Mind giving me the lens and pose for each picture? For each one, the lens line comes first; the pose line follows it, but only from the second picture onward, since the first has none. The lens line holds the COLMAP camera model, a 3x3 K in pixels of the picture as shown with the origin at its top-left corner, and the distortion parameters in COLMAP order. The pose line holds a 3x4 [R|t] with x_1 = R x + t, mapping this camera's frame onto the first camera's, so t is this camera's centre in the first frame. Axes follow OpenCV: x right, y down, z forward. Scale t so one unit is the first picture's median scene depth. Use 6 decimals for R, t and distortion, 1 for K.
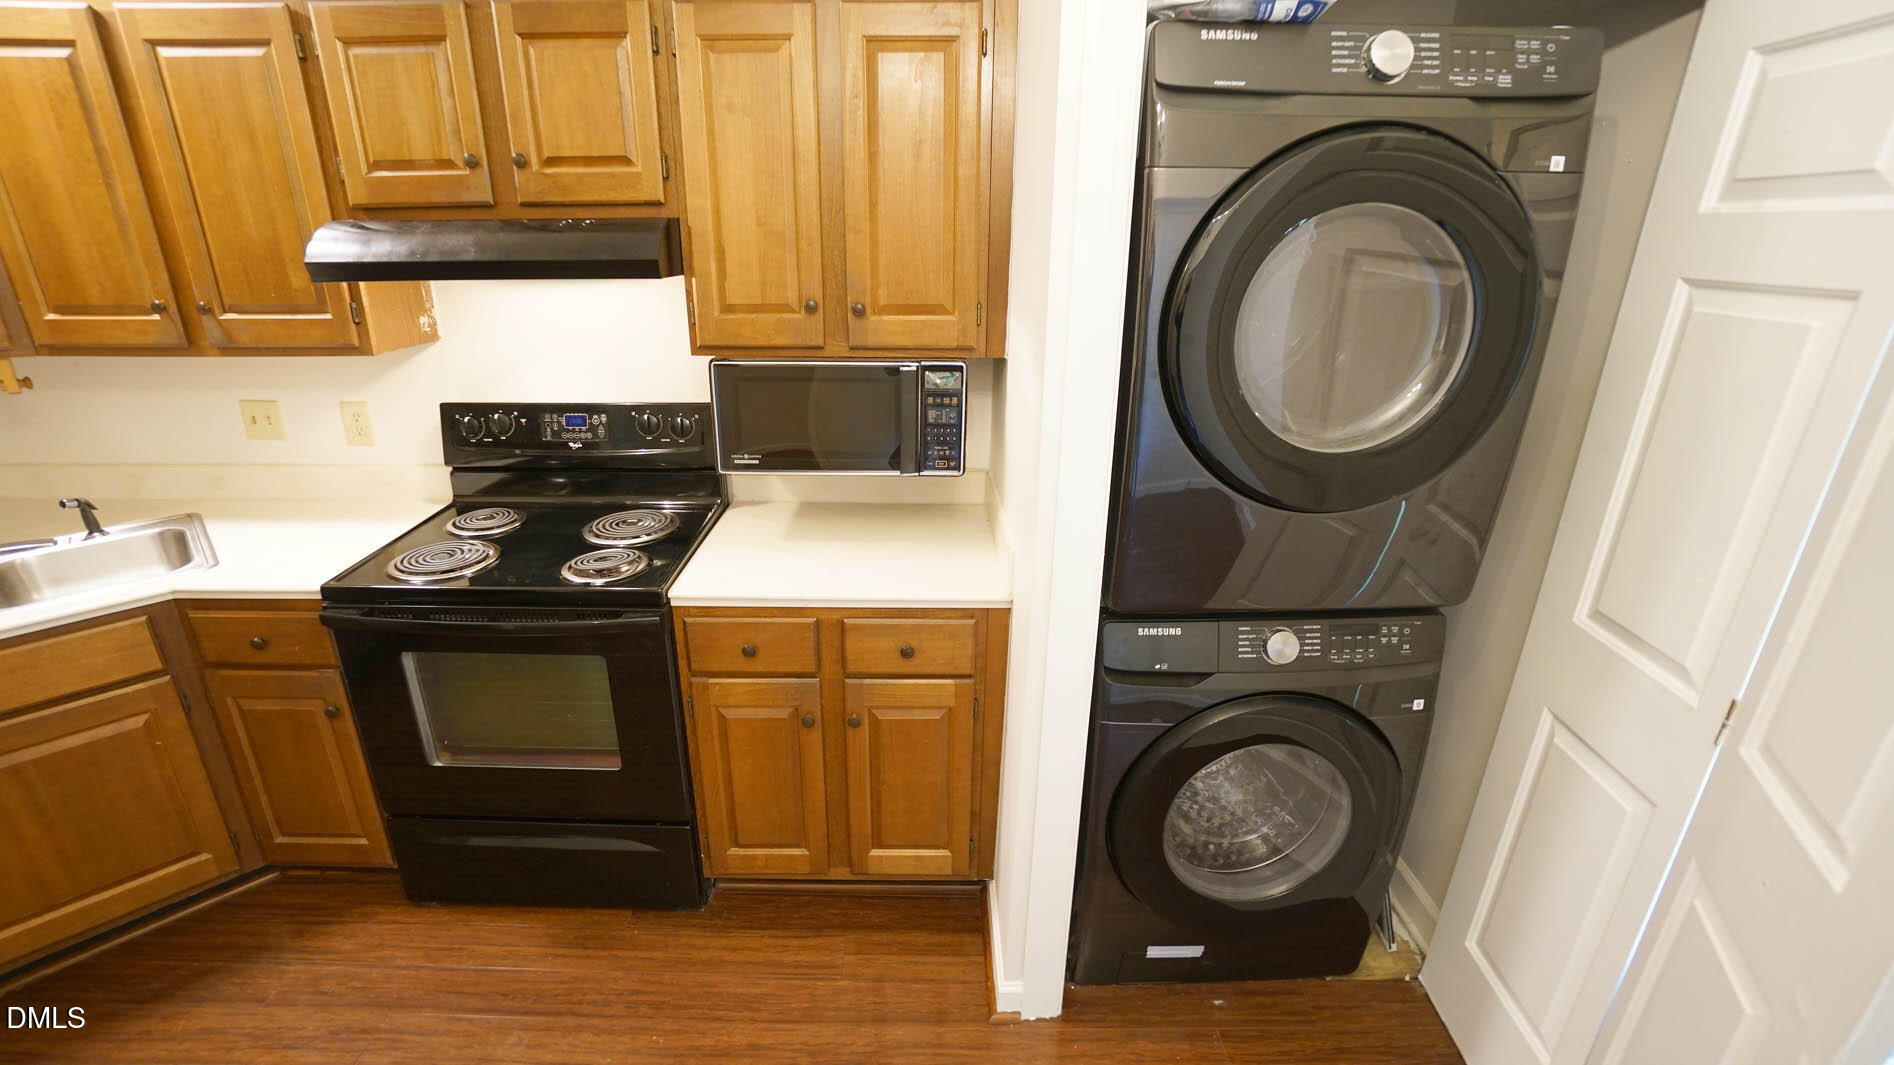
lens RADIAL K [[832.8, 0, 911.9], [0, 832.8, 537.0], [0, 0, 1]] dist [-0.055649, 0.021096]
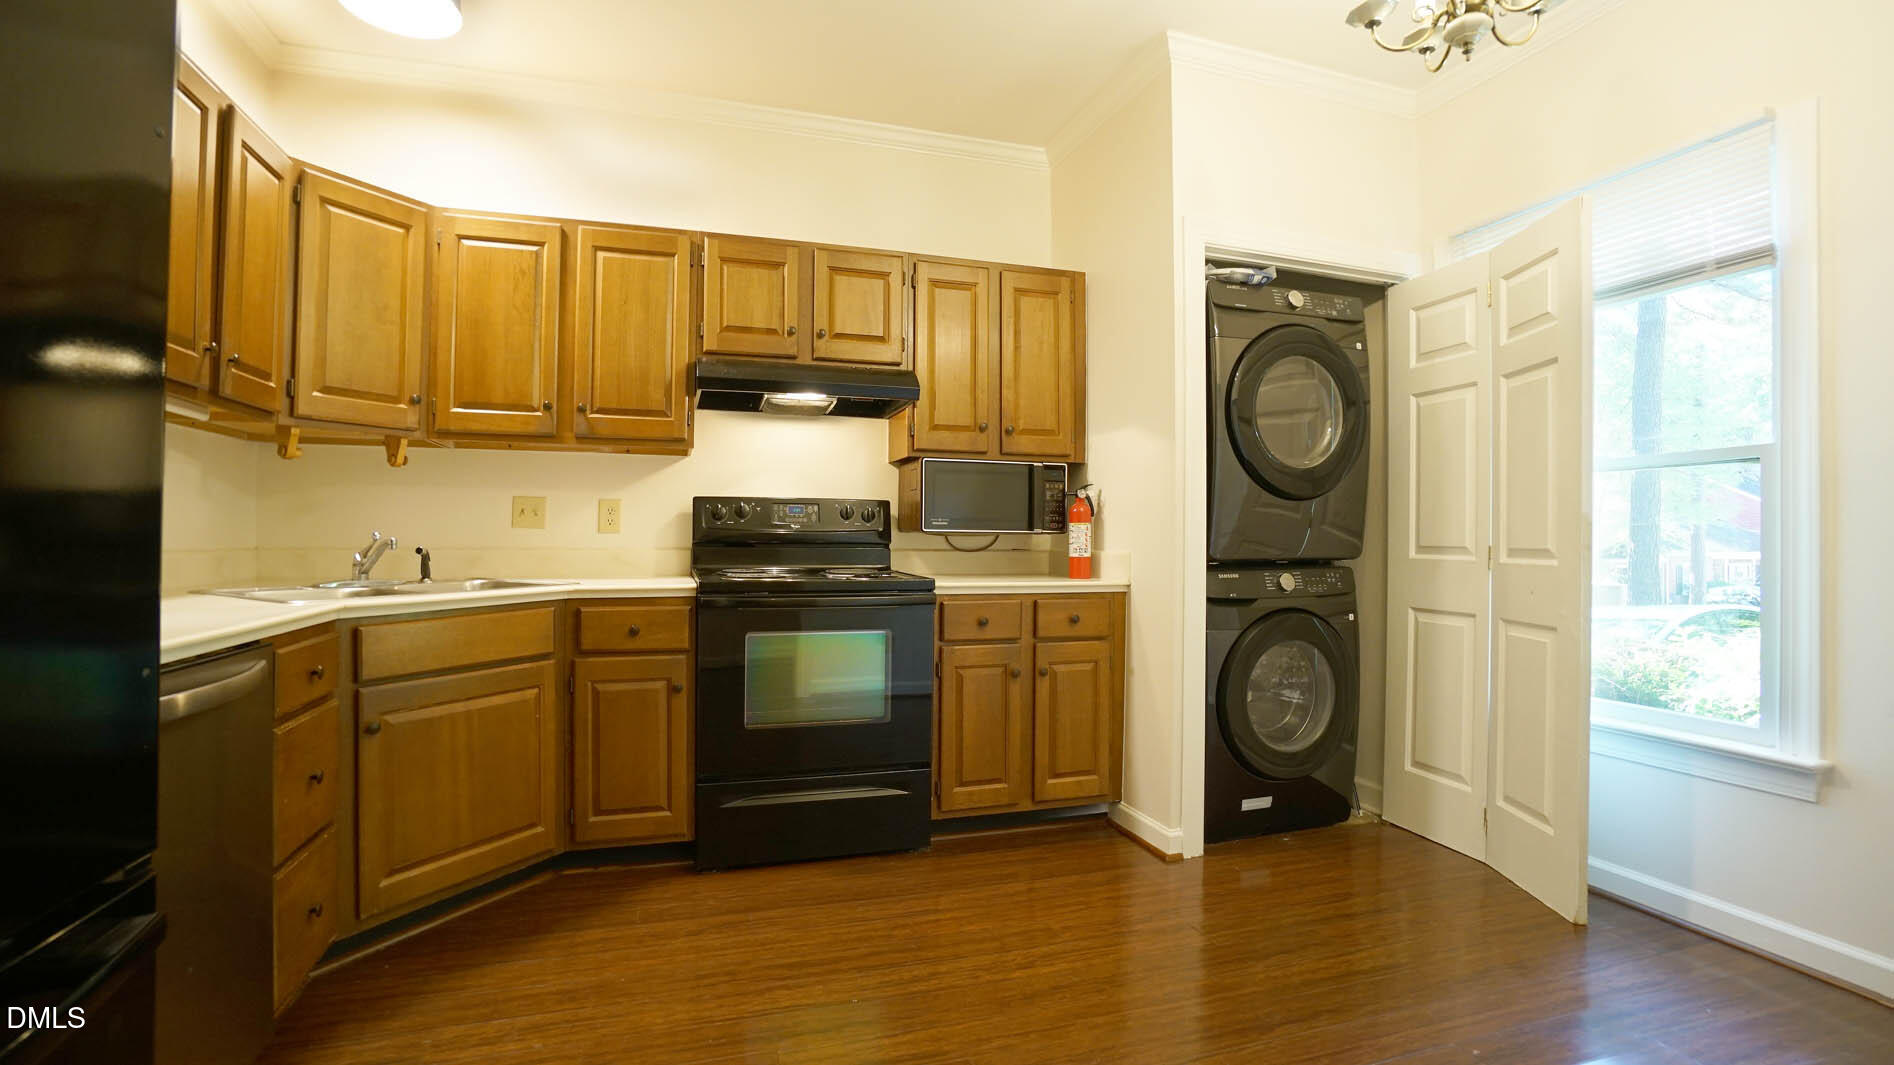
lens RADIAL K [[832.8, 0, 911.9], [0, 832.8, 537.0], [0, 0, 1]] dist [-0.055649, 0.021096]
pose [[0.955841, 0.002219, 0.293875, -0.762546], [0.099753, 0.938155, -0.331534, 0.478983], [-0.276436, 0.346208, 0.896506, -0.396188]]
